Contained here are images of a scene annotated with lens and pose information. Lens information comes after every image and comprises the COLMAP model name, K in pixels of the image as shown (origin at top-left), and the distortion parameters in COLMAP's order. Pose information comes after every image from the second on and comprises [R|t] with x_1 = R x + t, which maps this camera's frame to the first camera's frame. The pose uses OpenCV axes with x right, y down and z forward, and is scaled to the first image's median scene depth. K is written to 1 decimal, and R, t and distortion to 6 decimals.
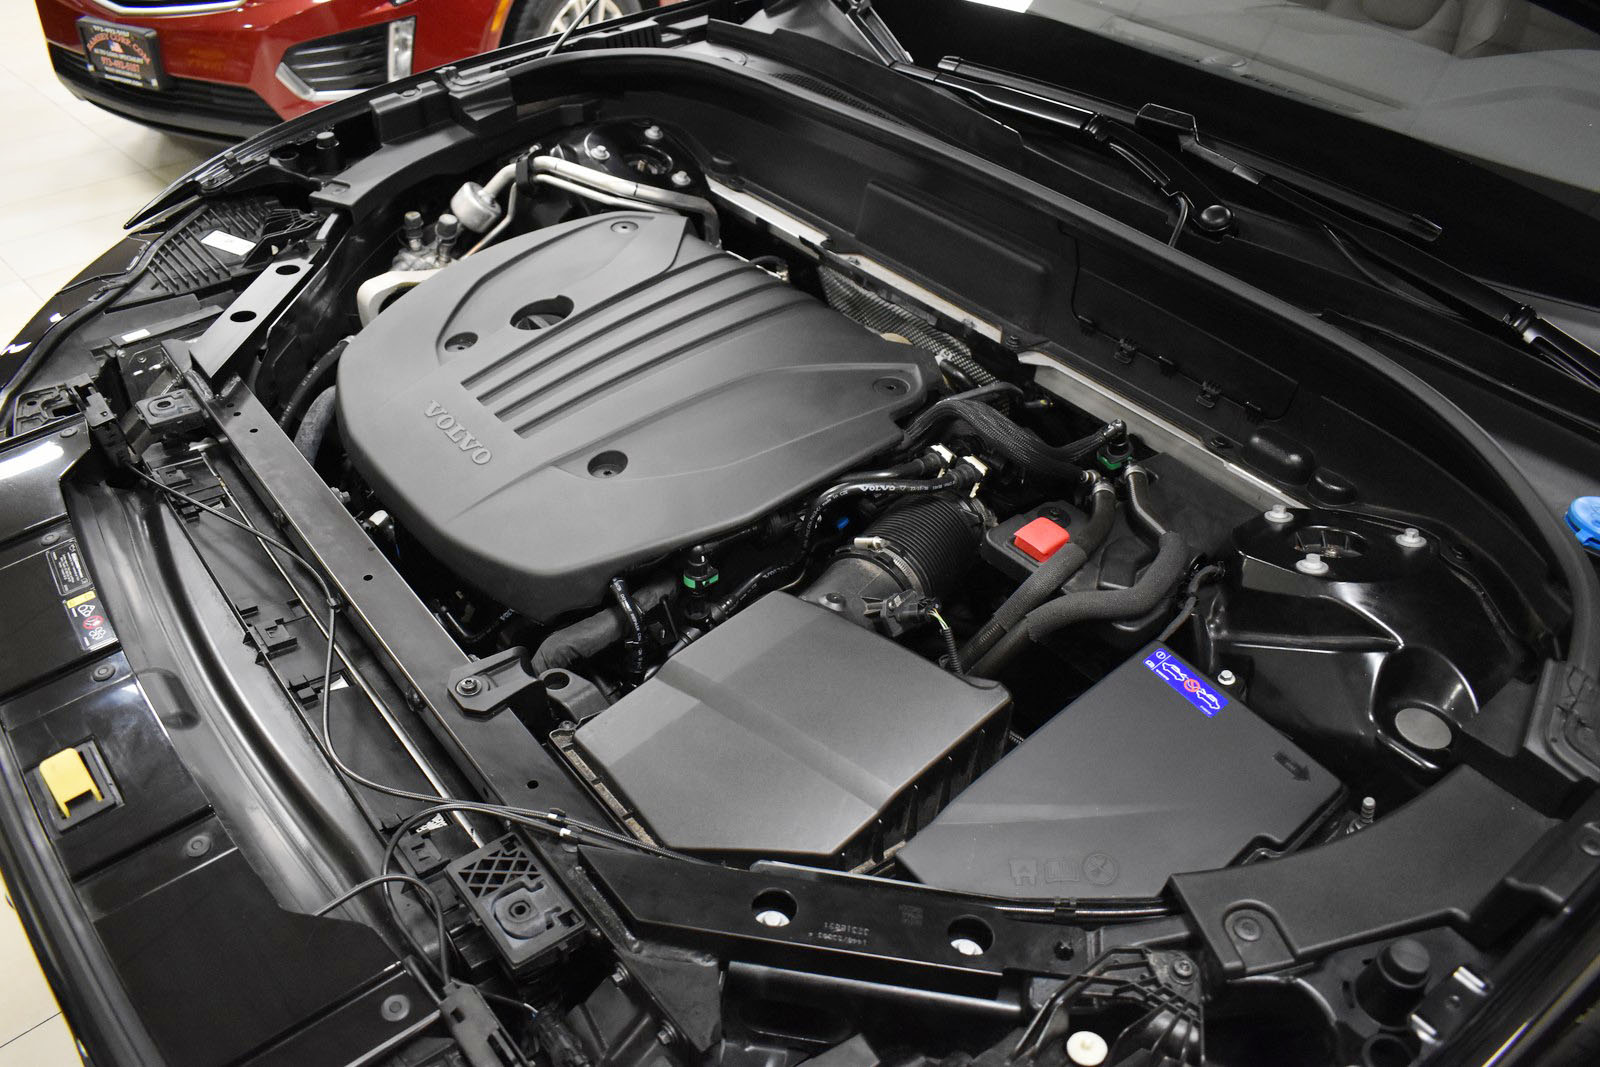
lens RADIAL K [[1227.8, 0, 800.0], [0, 1227.8, 533.5], [0, 0, 1]] dist [-0.090505, 0.005952]
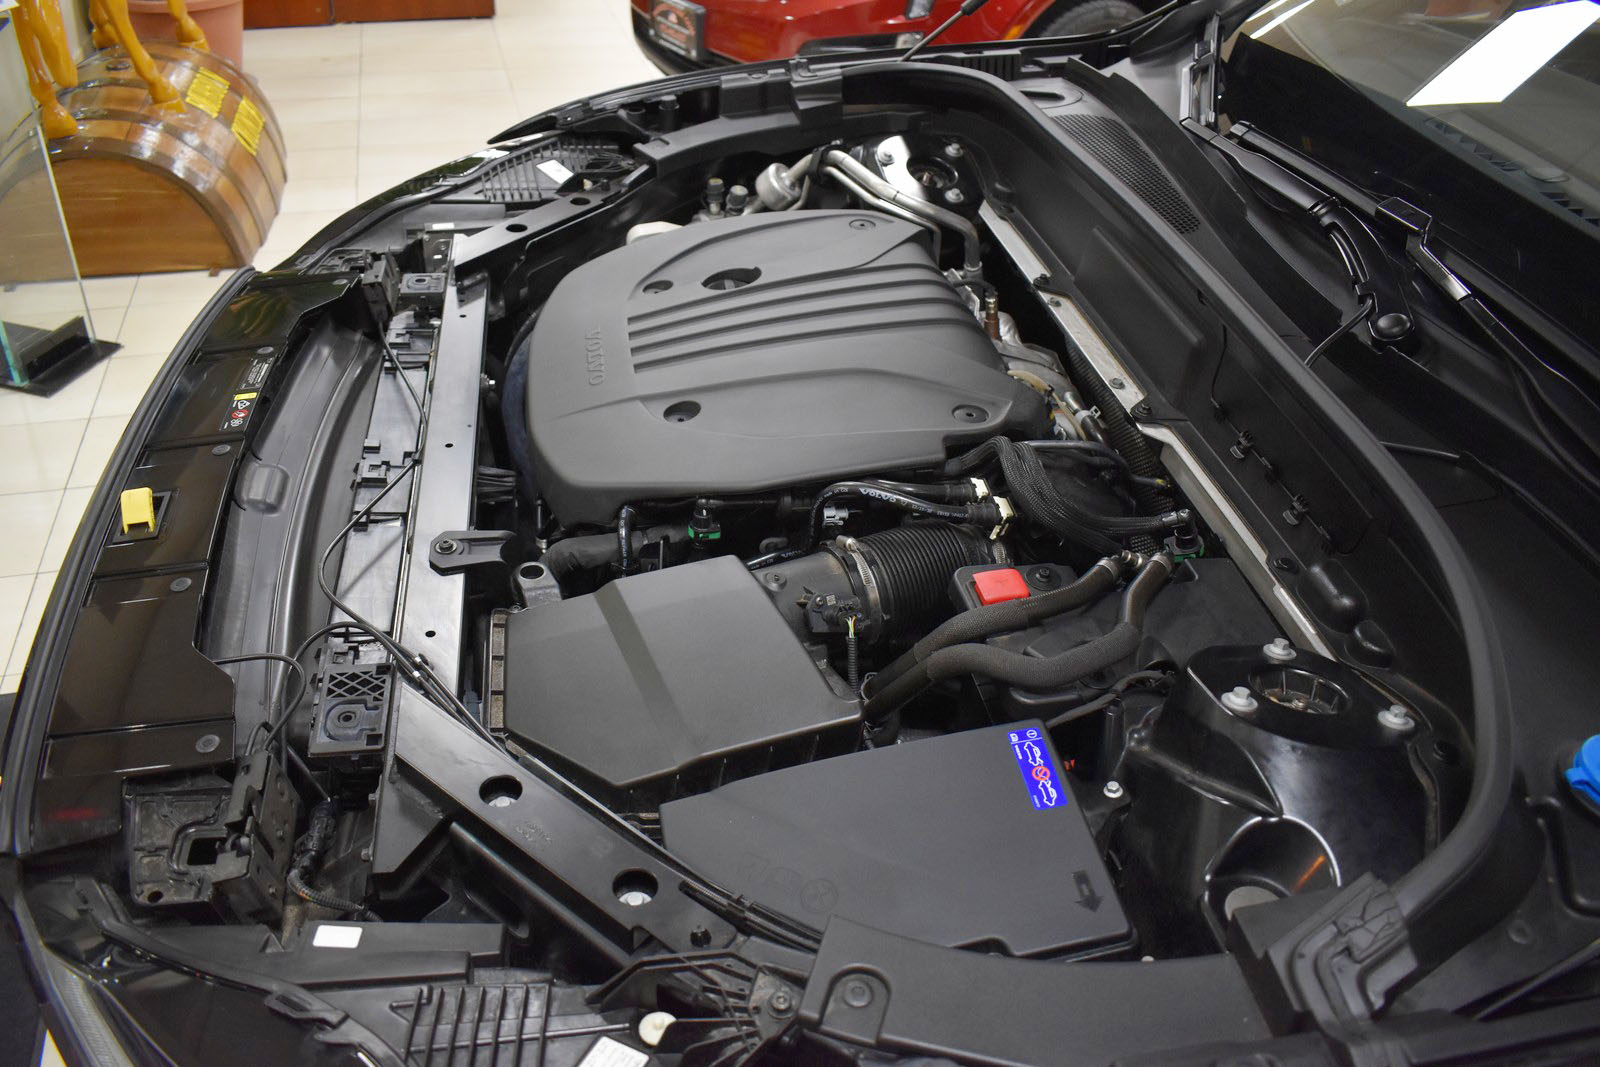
lens RADIAL K [[1227.8, 0, 800.0], [0, 1227.8, 533.5], [0, 0, 1]] dist [-0.090505, 0.005952]
pose [[0.873153, 0.286335, -0.394482, 0.336486], [-0.300995, 0.953279, 0.025712, -0.011318], [0.383414, 0.096287, 0.918544, 0.050437]]
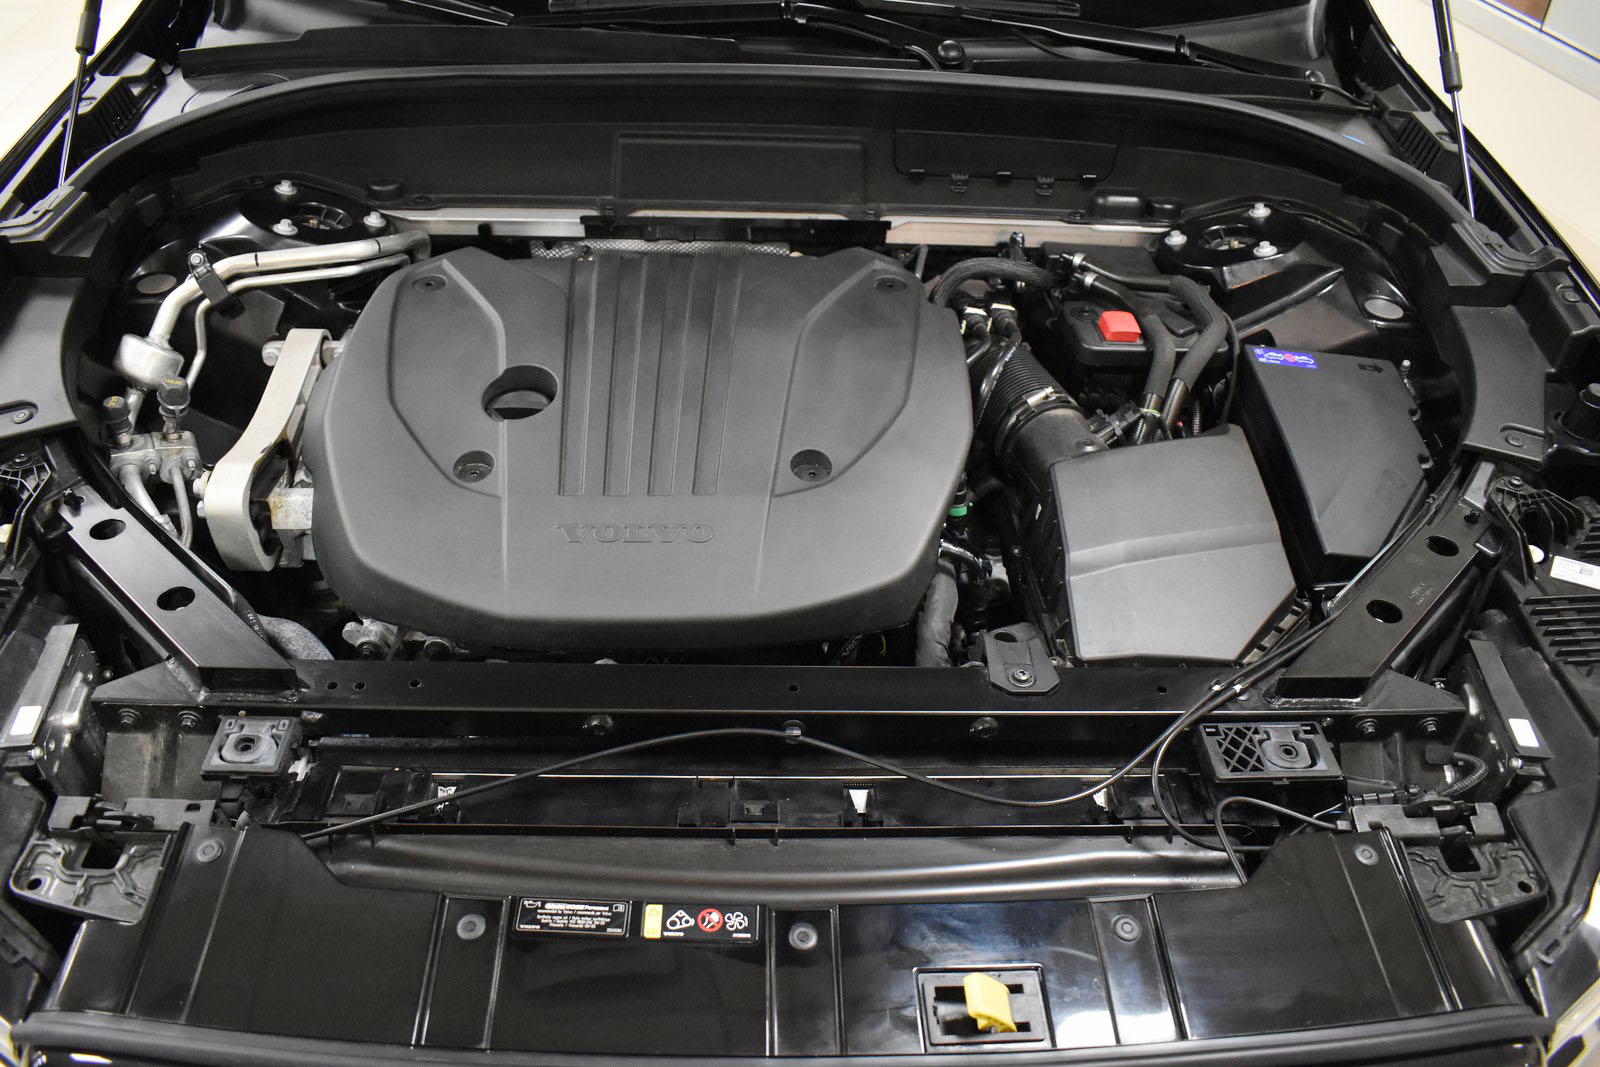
lens RADIAL K [[1227.8, 0, 800.0], [0, 1227.8, 533.5], [0, 0, 1]] dist [-0.090505, 0.005952]
pose [[0.608531, -0.524943, 0.595085, -0.654829], [0.472813, 0.842126, 0.259369, -0.228018], [-0.637290, 0.123530, 0.760659, 0.243032]]
